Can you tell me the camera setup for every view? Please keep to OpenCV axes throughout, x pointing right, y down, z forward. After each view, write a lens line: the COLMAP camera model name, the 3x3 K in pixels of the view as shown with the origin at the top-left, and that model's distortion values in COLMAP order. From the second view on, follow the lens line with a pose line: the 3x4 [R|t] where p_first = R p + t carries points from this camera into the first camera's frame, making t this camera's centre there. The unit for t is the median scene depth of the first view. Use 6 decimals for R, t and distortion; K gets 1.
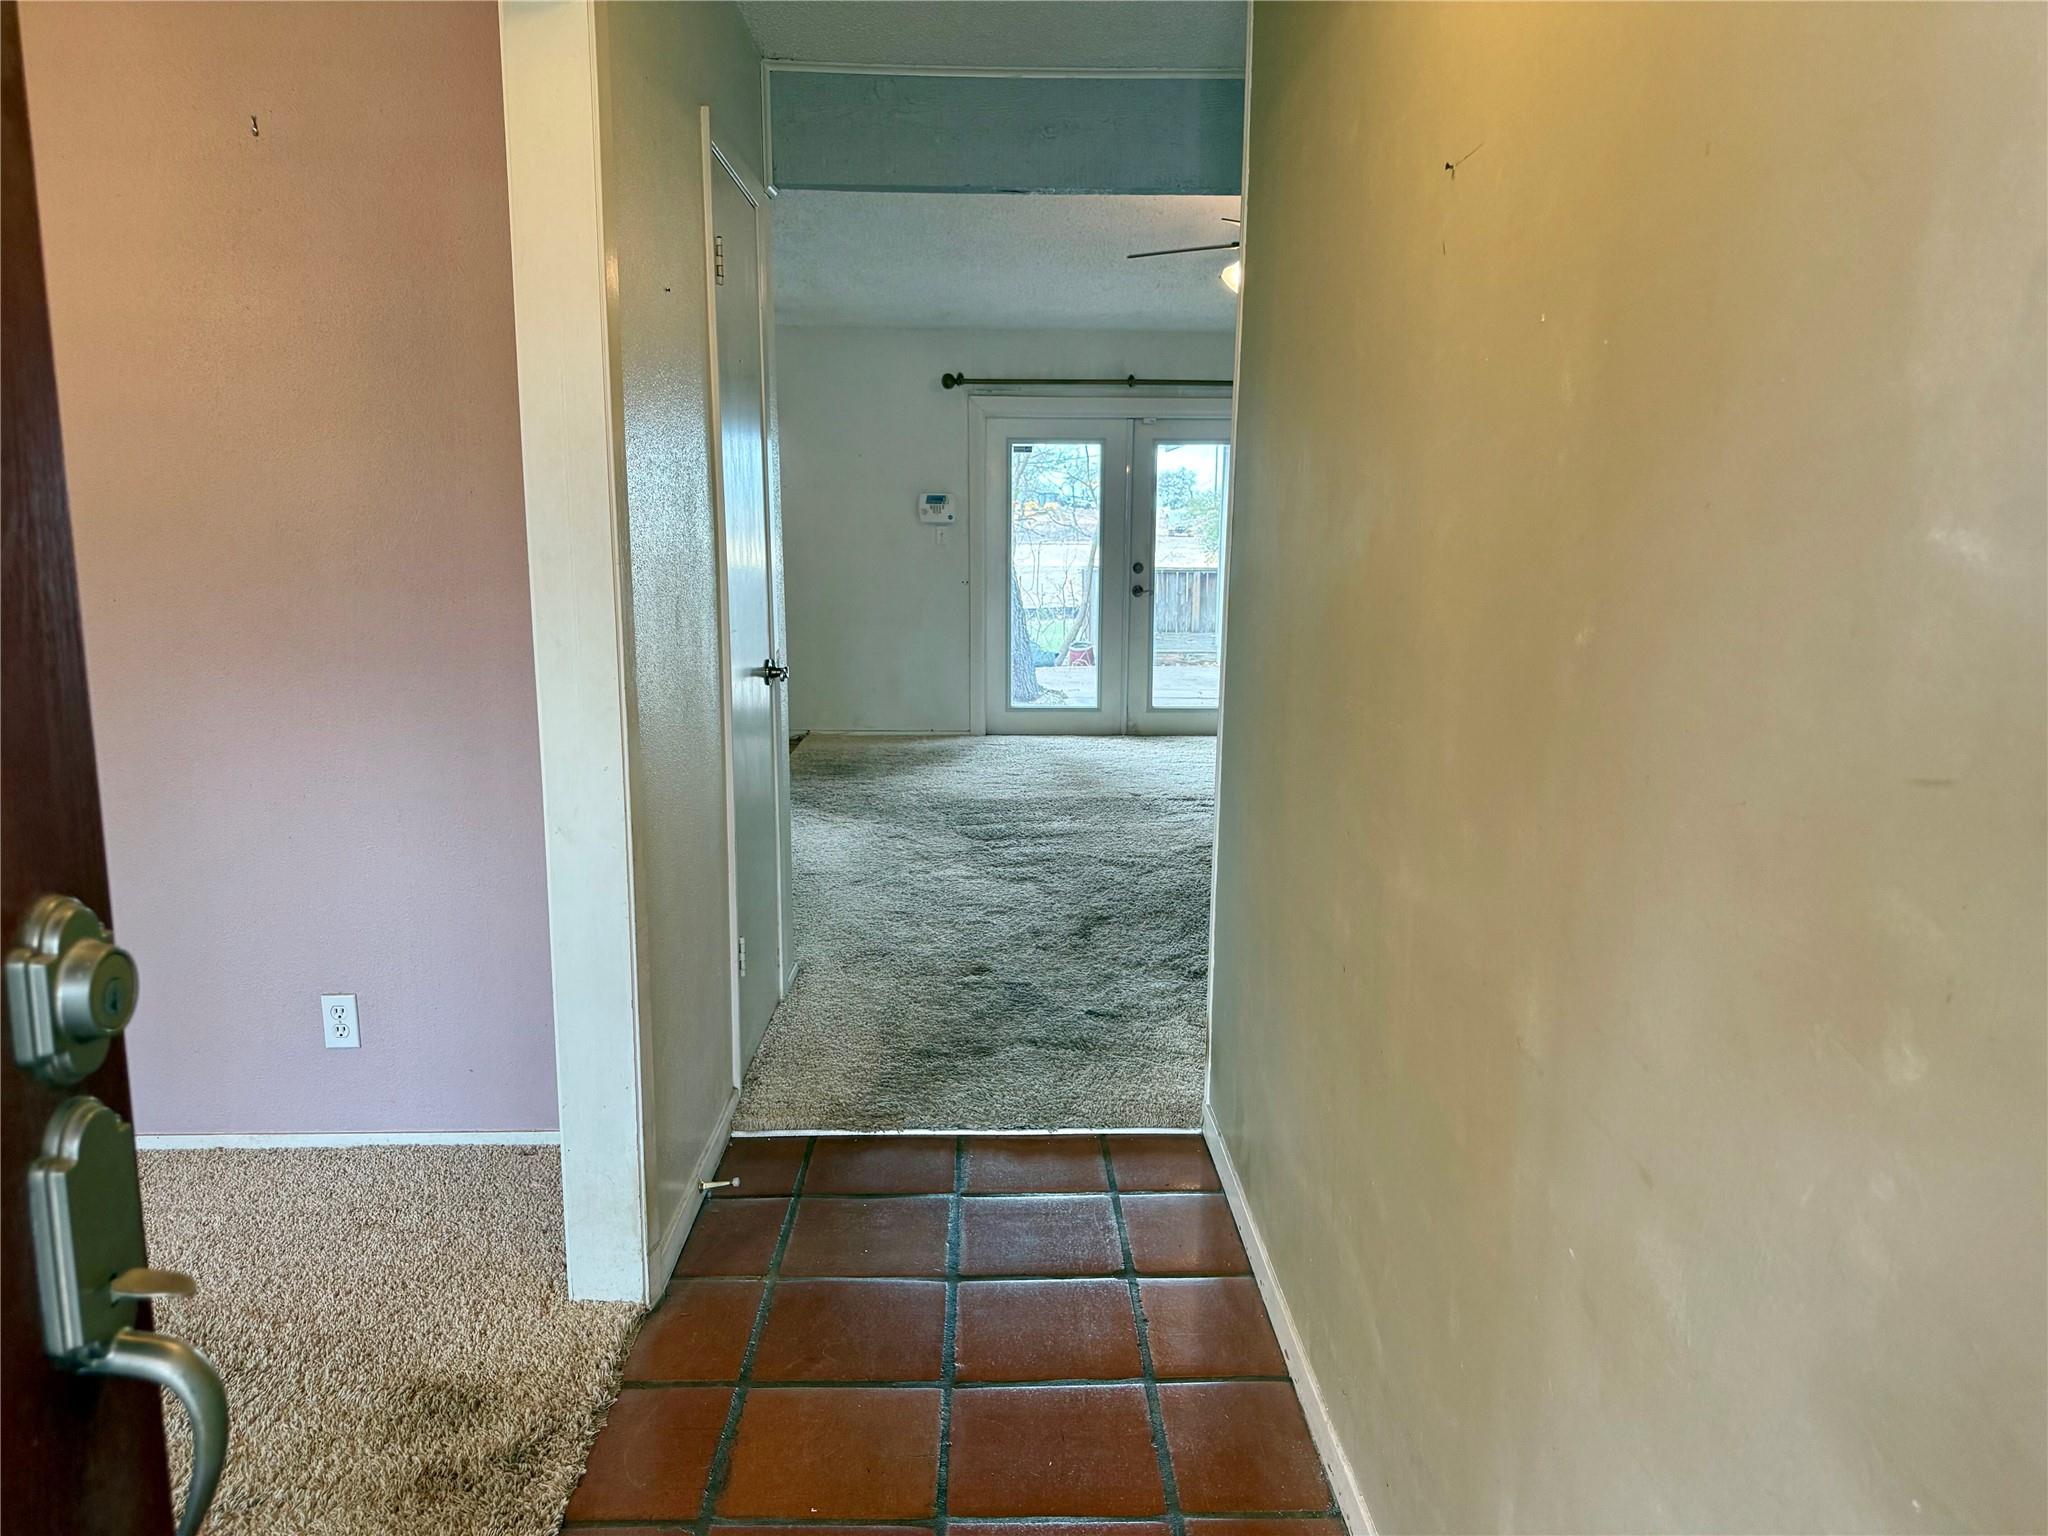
lens RADIAL K [[1450.9, 0, 1024.4], [0, 1450.9, 773.6], [0, 0, 1]] dist [0.078381, -0.071356]
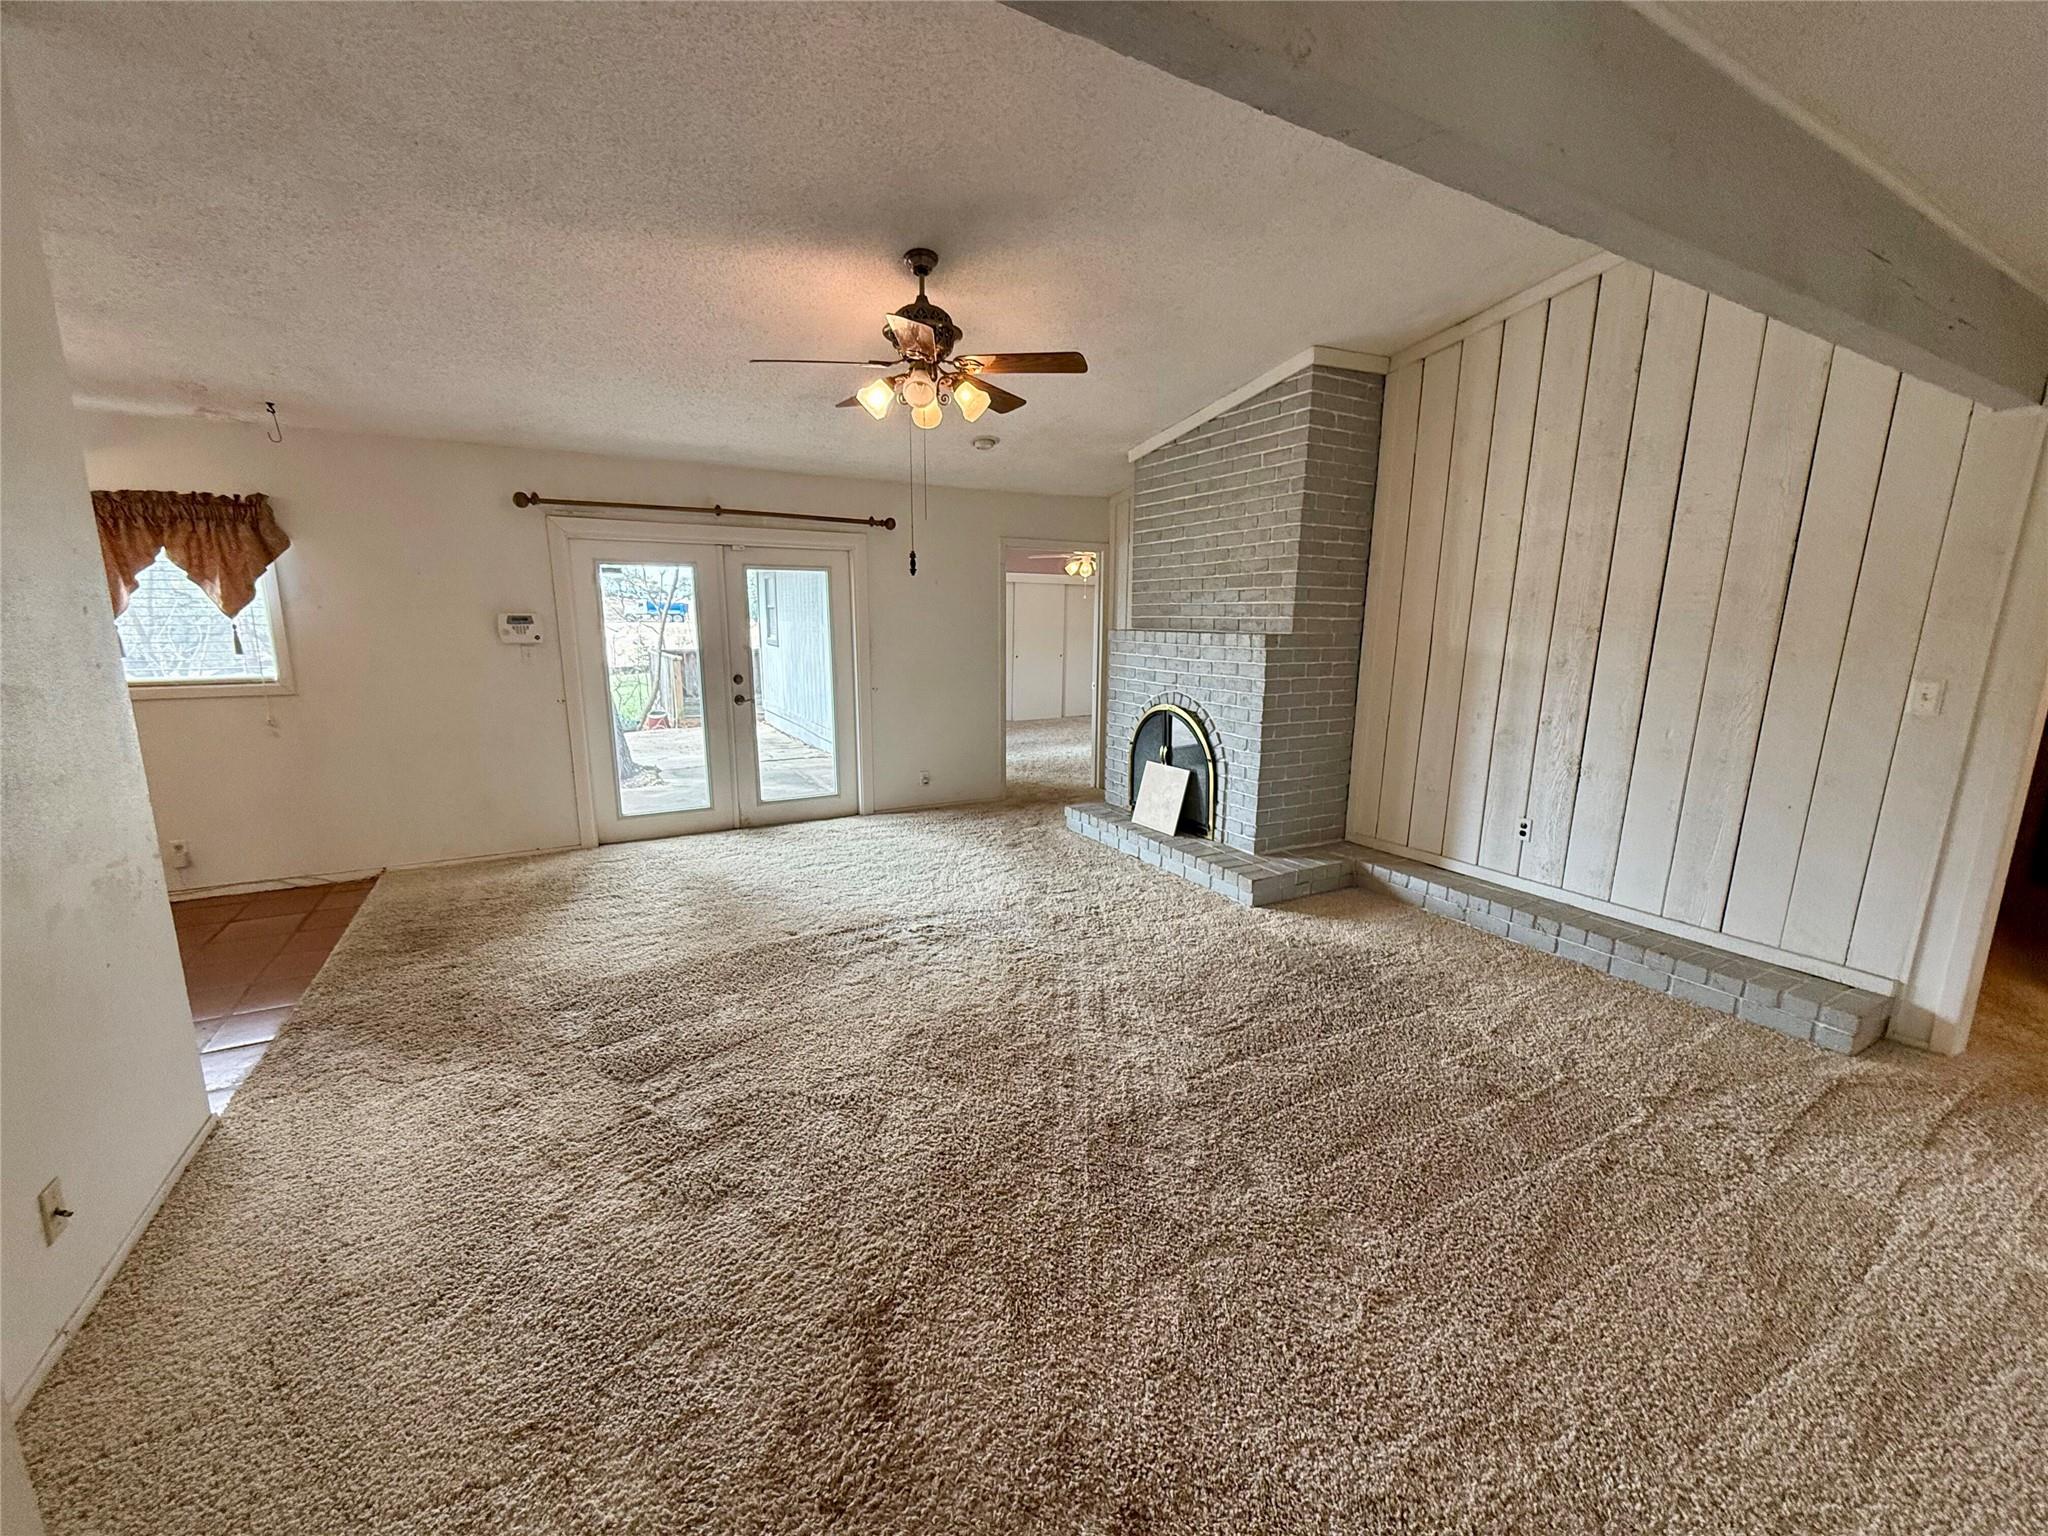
lens RADIAL K [[812.5, 0, 1032.8], [0, 812.5, 772.2], [0, 0, 1]] dist [-0.004258, 0.000354]
pose [[0.879502, -0.088318, 0.467628, -0.020465], [0.074368, 0.996063, 0.048252, -0.085033], [-0.470048, -0.007661, 0.882607, 0.349168]]
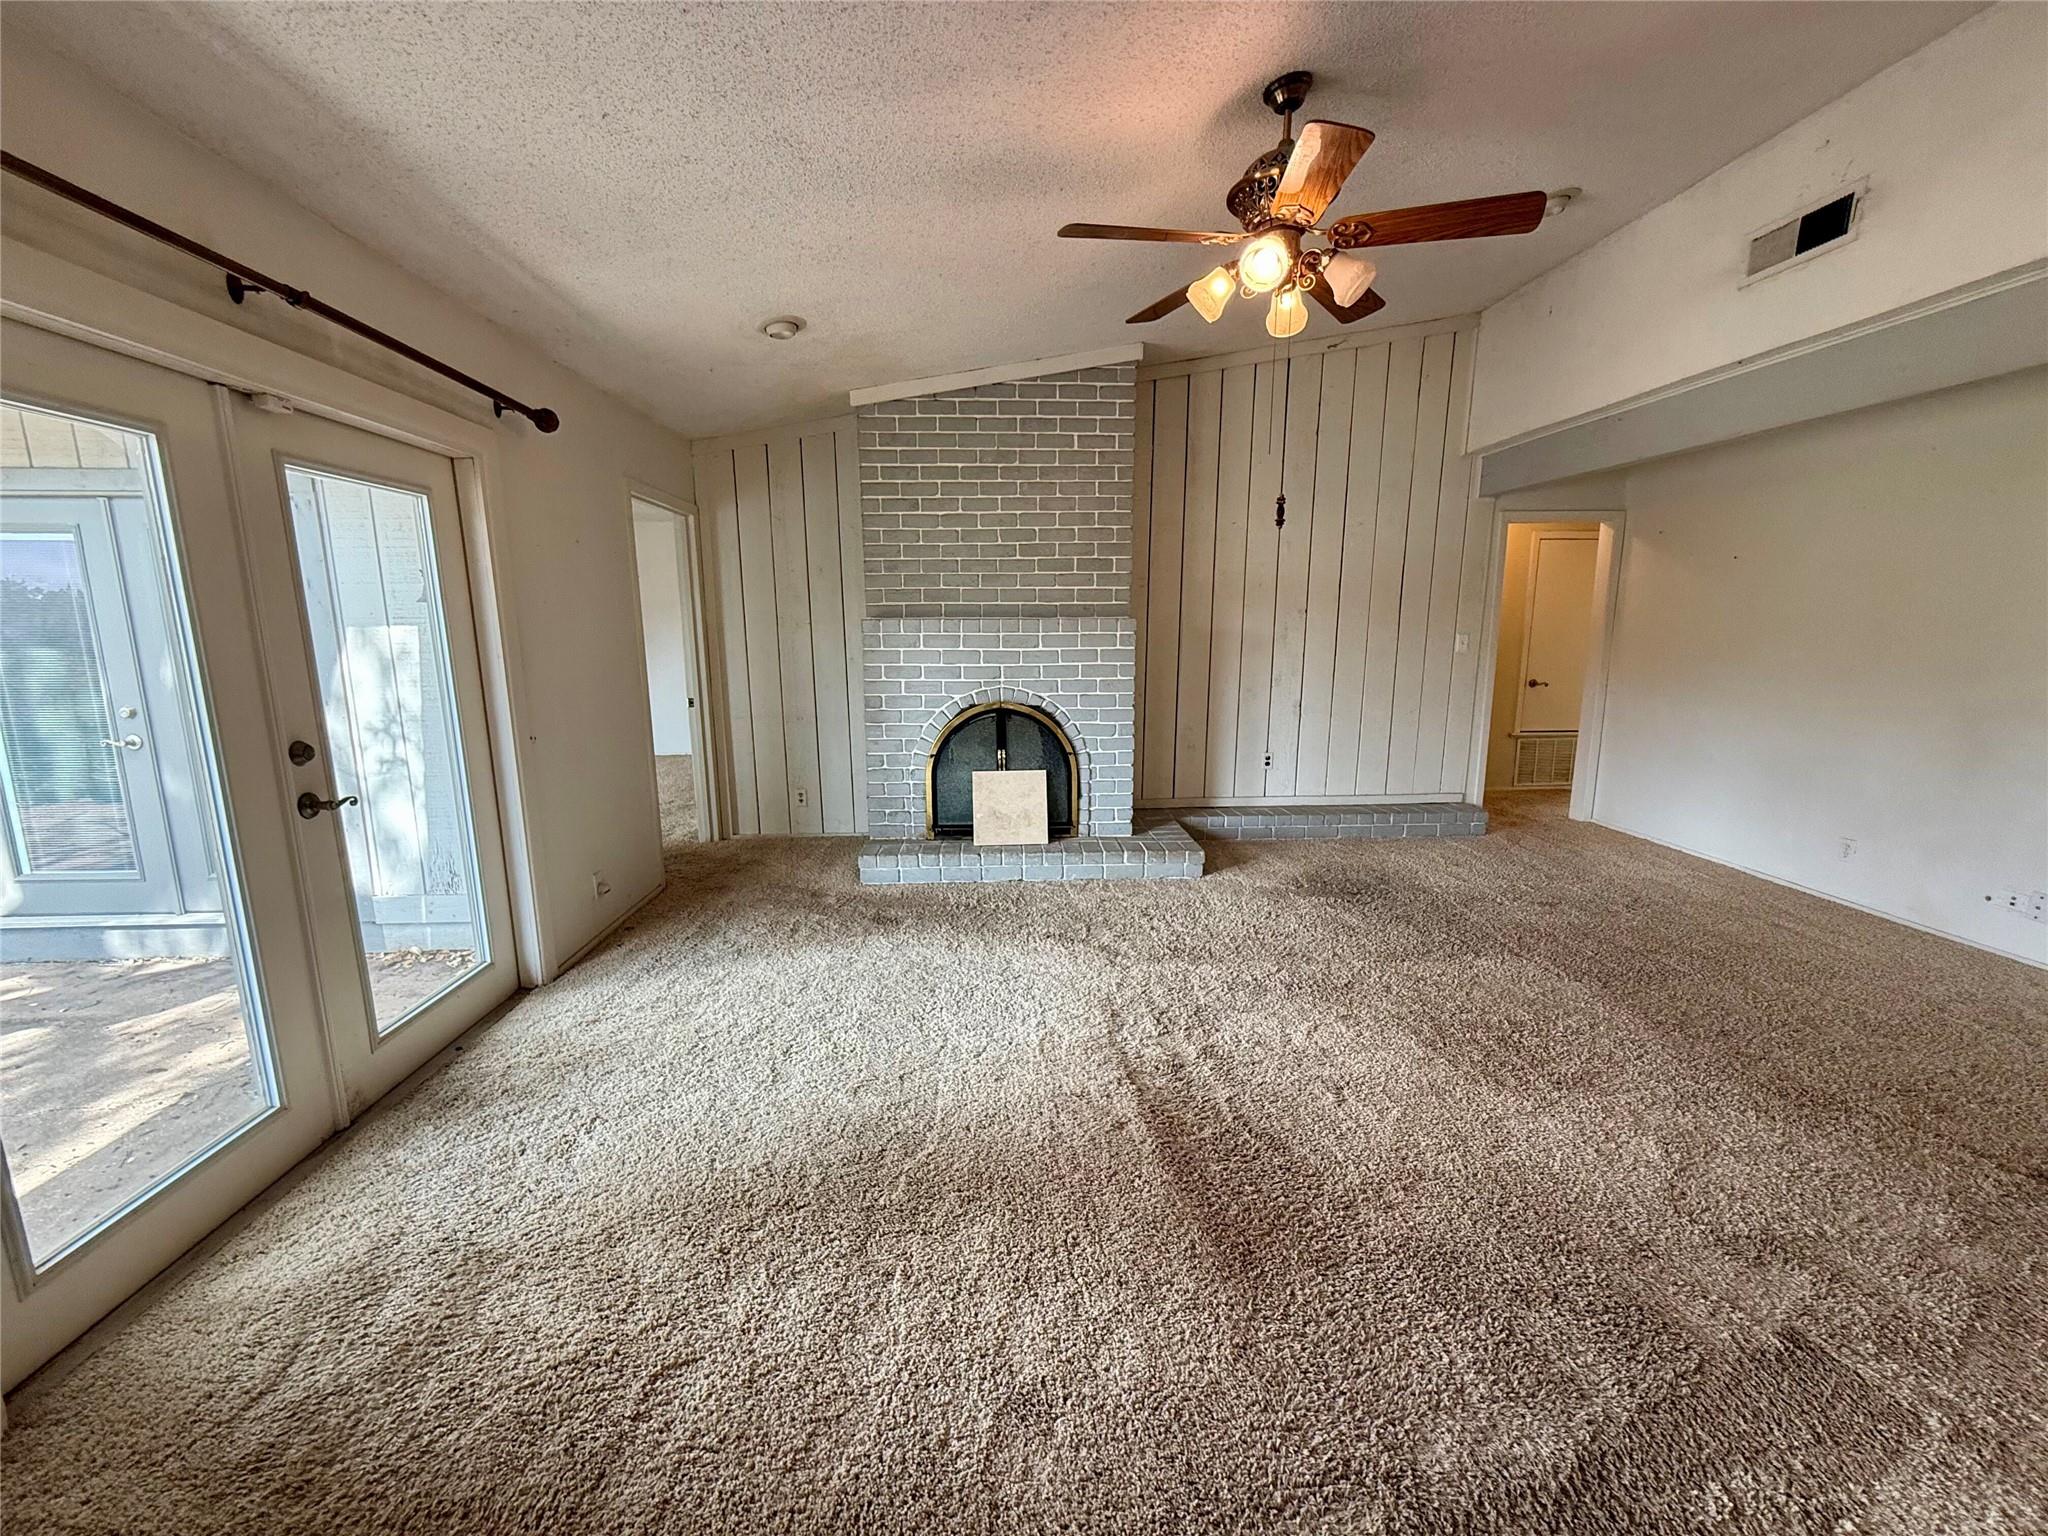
lens RADIAL K [[812.5, 0, 1027.3], [0, 812.5, 771.6], [0, 0, 1]] dist [-0.004258, 0.000354]
pose [[-0.030975, -0.183154, 0.982596, -0.165726], [0.167851, 0.968154, 0.185754, -0.146508], [-0.985326, 0.170684, 0.000754, 0.799222]]
